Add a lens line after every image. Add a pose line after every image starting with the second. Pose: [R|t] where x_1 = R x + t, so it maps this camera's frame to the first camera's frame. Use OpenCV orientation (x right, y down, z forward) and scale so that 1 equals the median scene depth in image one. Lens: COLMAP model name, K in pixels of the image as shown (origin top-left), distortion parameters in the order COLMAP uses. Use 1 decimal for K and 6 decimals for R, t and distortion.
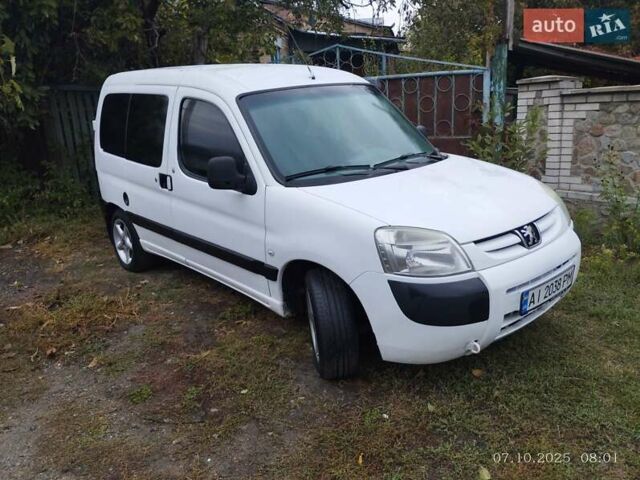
lens RADIAL K [[529.7, 0, 320.7], [0, 529.7, 247.3], [0, 0, 1]] dist [0.074271, -0.083237]
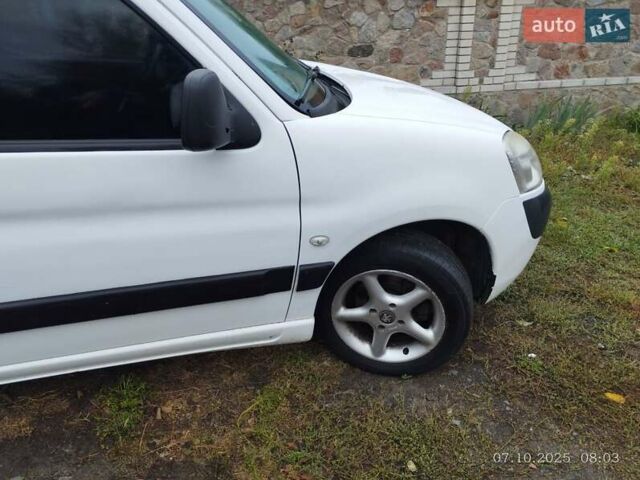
lens RADIAL K [[529.7, 0, 320.8], [0, 529.7, 242.6], [0, 0, 1]] dist [0.074271, -0.083237]
pose [[0.383204, -0.352725, 0.853663, -0.465543], [0.229148, 0.931625, 0.282076, -0.118299], [-0.894788, 0.087523, 0.437828, 0.620876]]
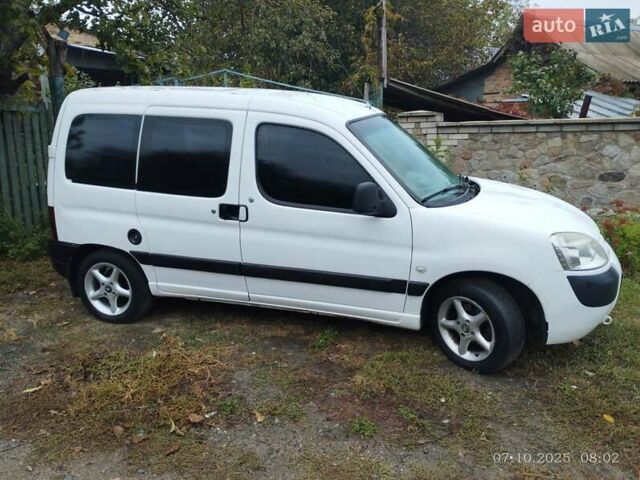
lens RADIAL K [[529.7, 0, 321.6], [0, 529.7, 244.3], [0, 0, 1]] dist [0.074271, -0.083237]
pose [[0.853596, -0.091611, 0.512817, -0.667917], [0.114255, 0.993370, -0.012723, -0.040905], [-0.508251, 0.069452, 0.858404, 0.142132]]
